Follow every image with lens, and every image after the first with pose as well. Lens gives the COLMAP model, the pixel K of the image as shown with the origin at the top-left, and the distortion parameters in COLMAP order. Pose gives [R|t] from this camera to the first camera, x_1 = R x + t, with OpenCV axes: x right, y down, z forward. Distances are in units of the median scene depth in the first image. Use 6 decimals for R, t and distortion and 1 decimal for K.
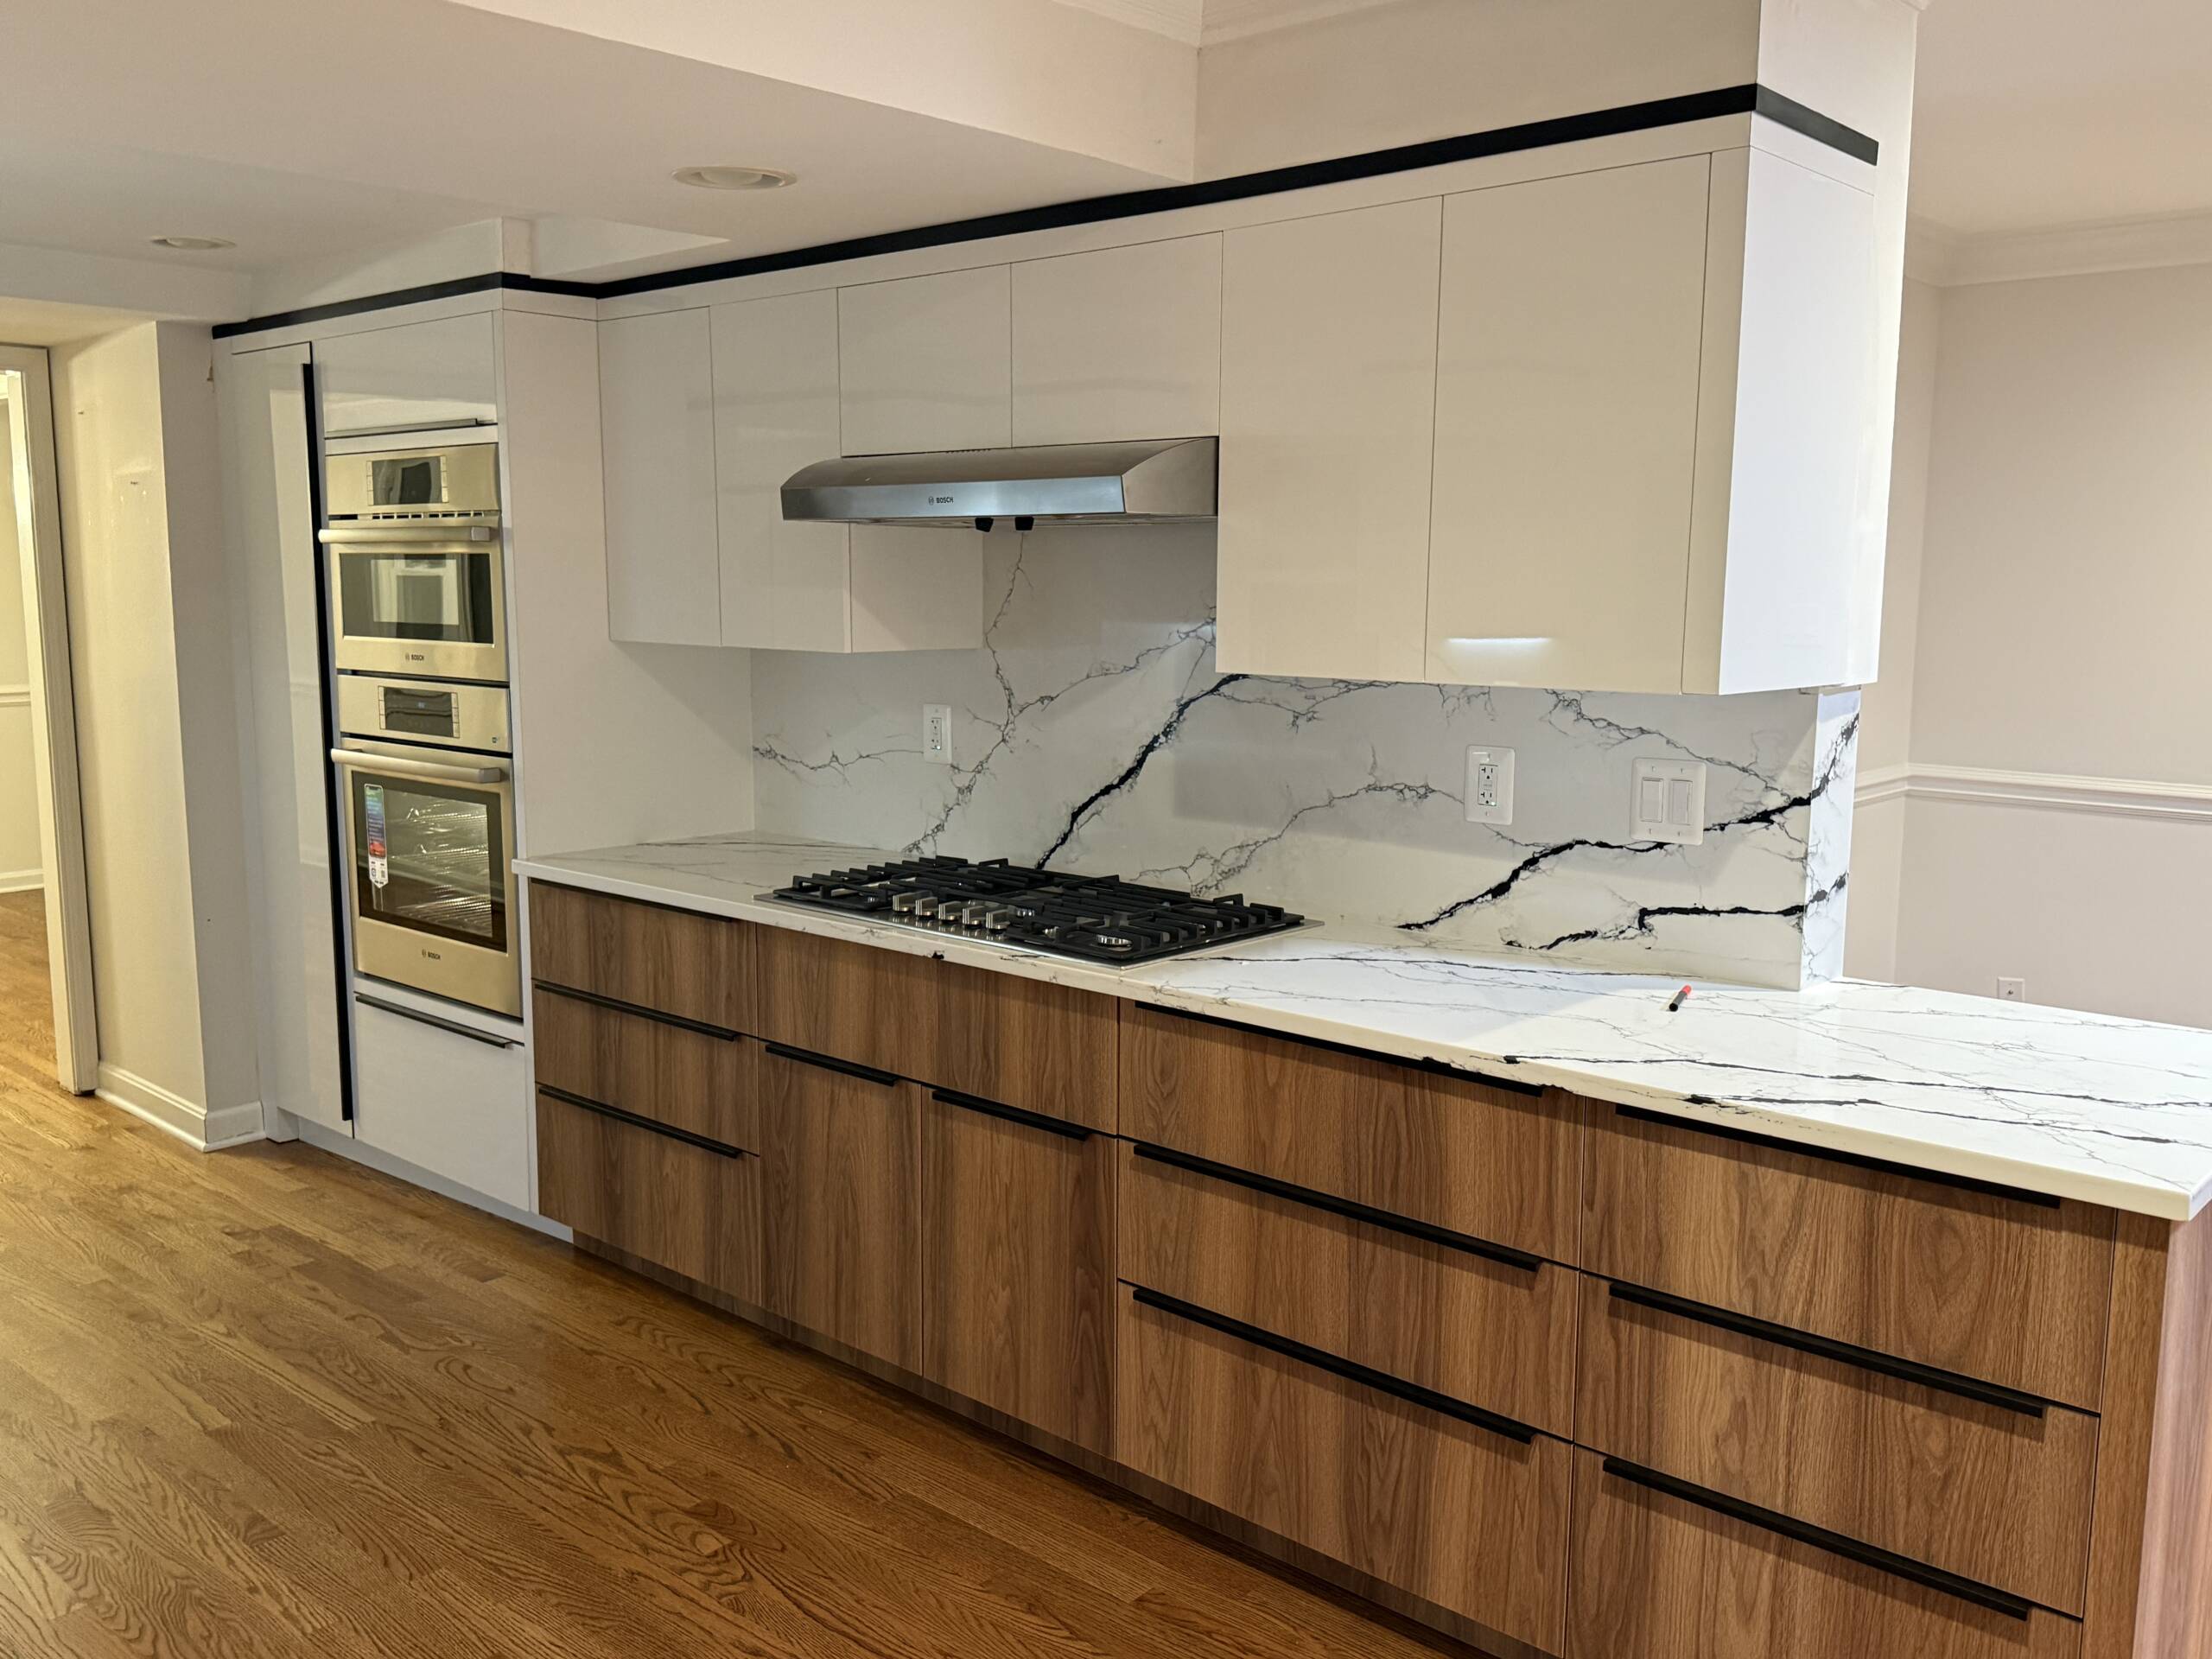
lens RADIAL K [[1831.6, 0, 1103.7], [0, 1831.6, 827.9], [0, 0, 1]] dist [0.065128, -0.091377]
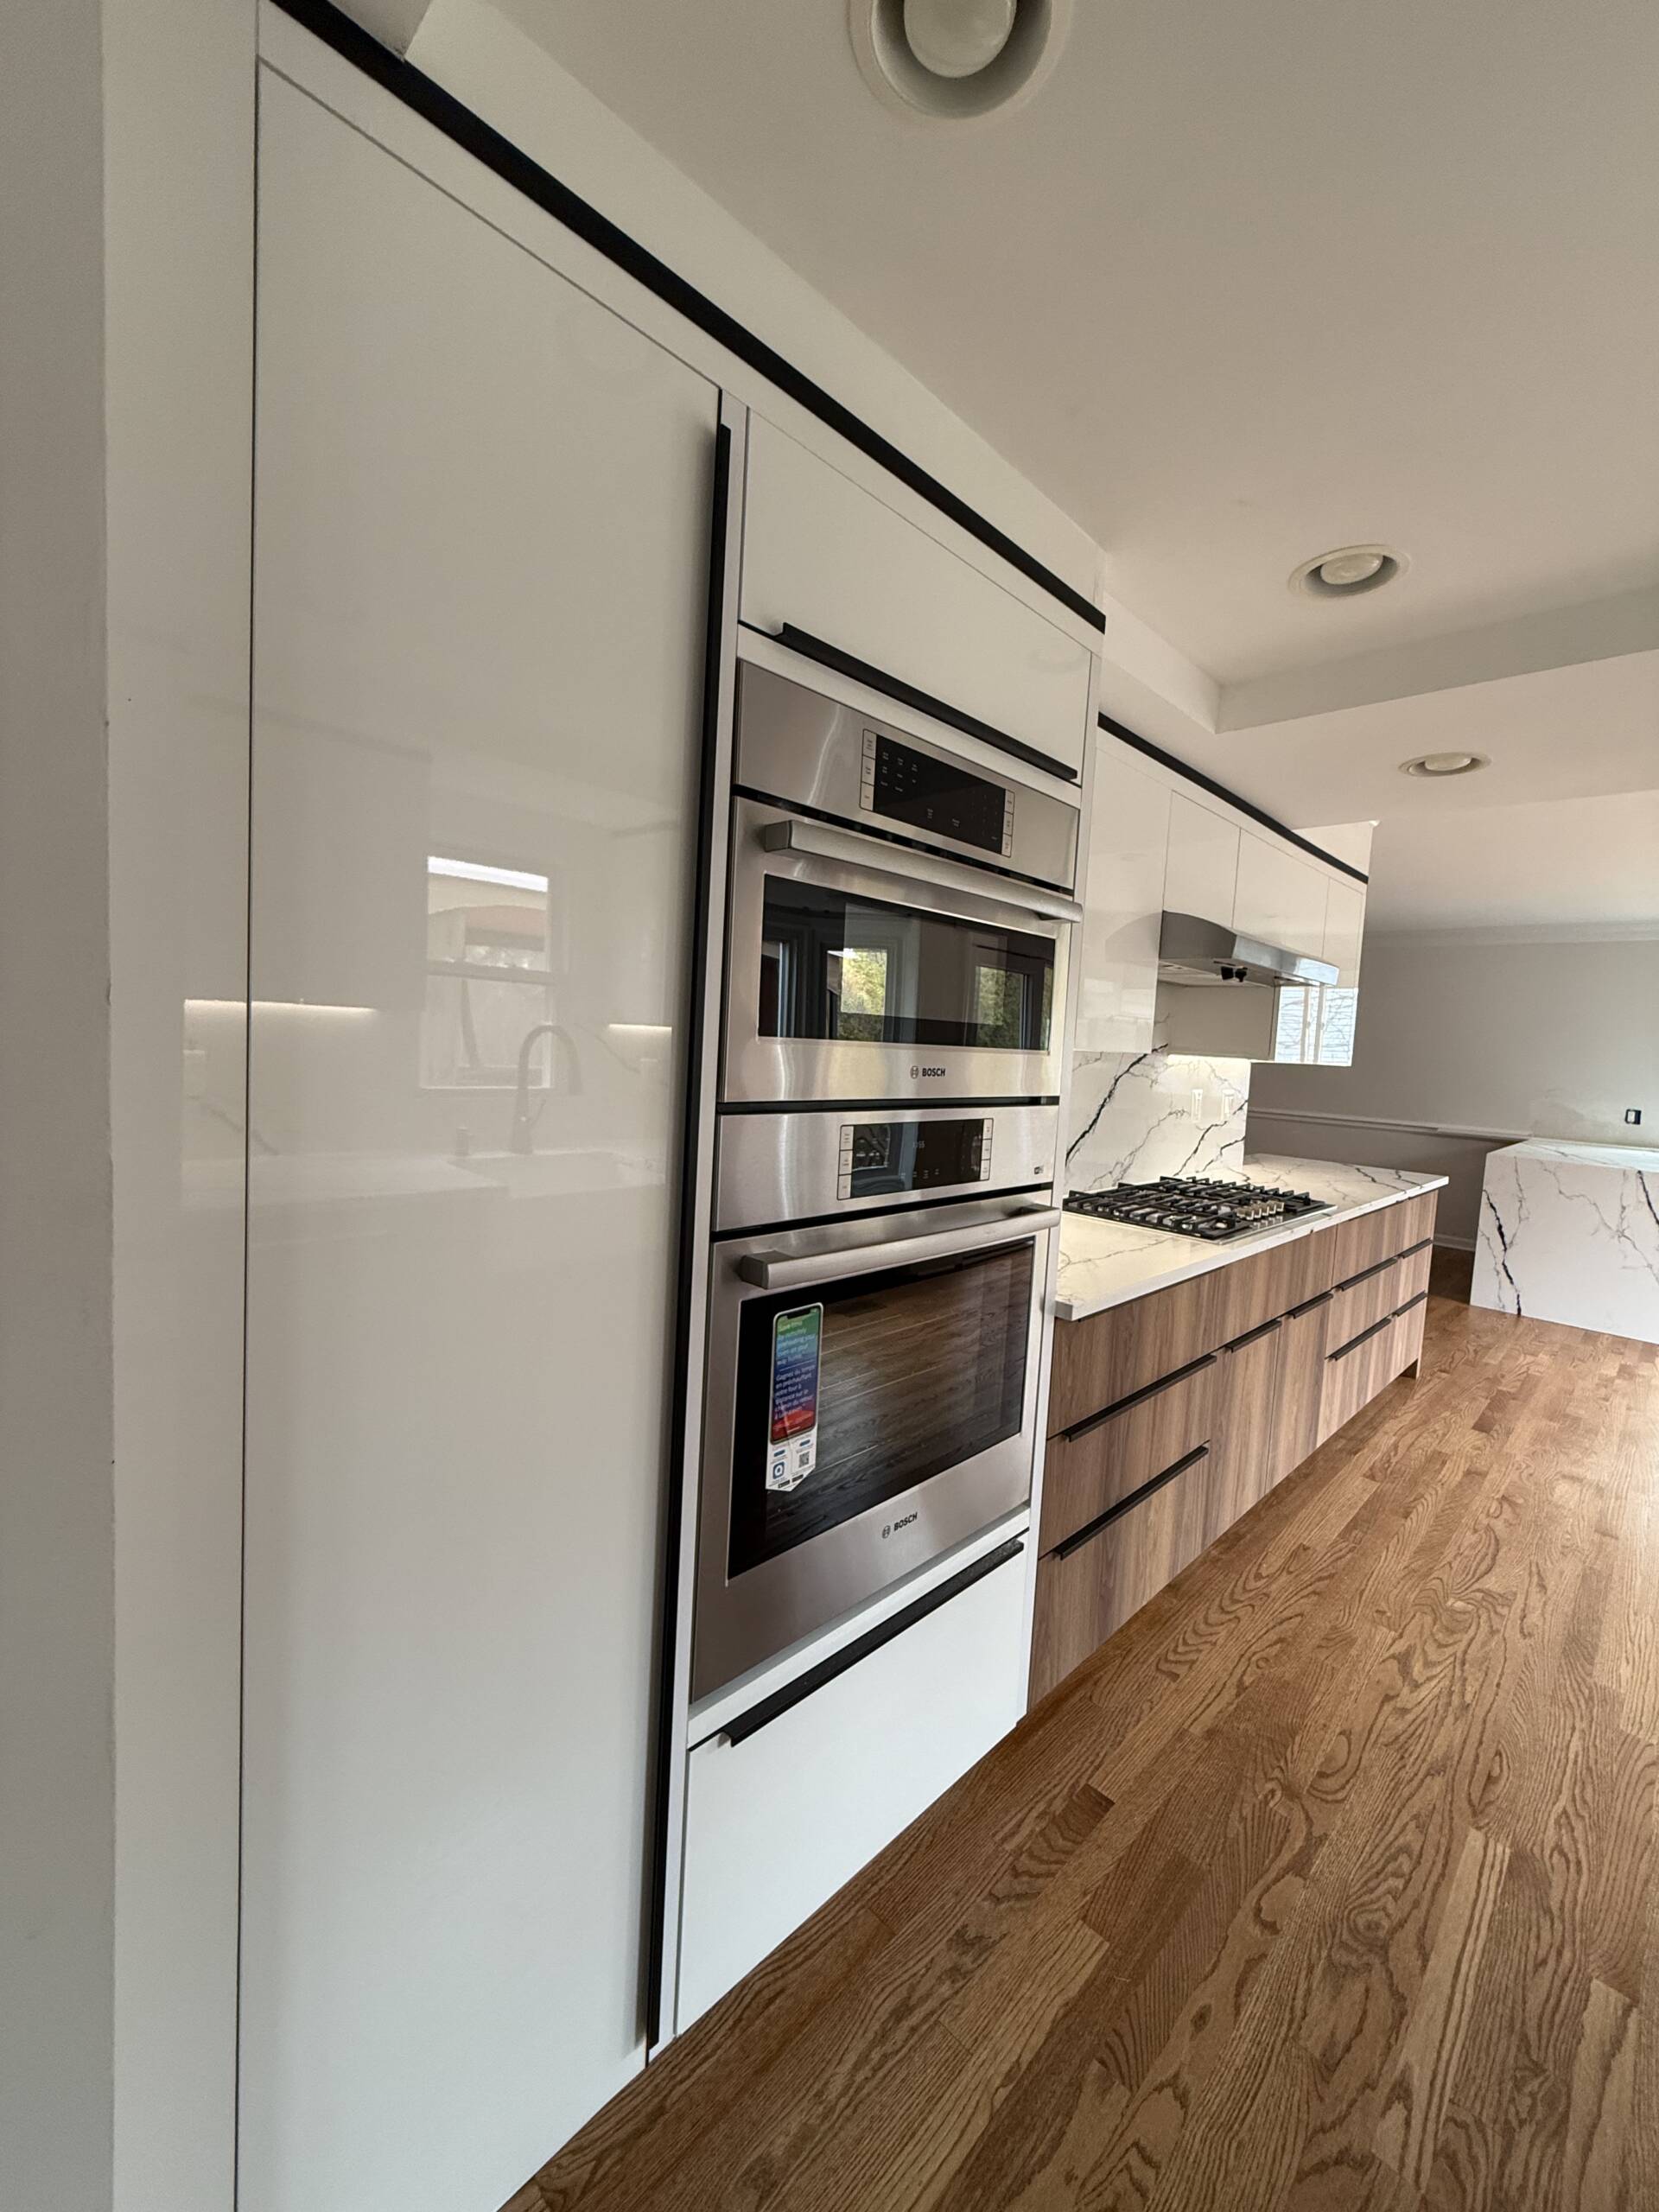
lens RADIAL K [[881.8, 0, 817.2], [0, 881.8, 1096.9], [0, 0, 1]] dist [-0.004732, 0.001200]
pose [[0.061844, -0.069154, 0.995687, -0.930786], [0.082745, 0.994518, 0.063933, -0.145973], [-0.994650, 0.078434, 0.067227, 1.393004]]
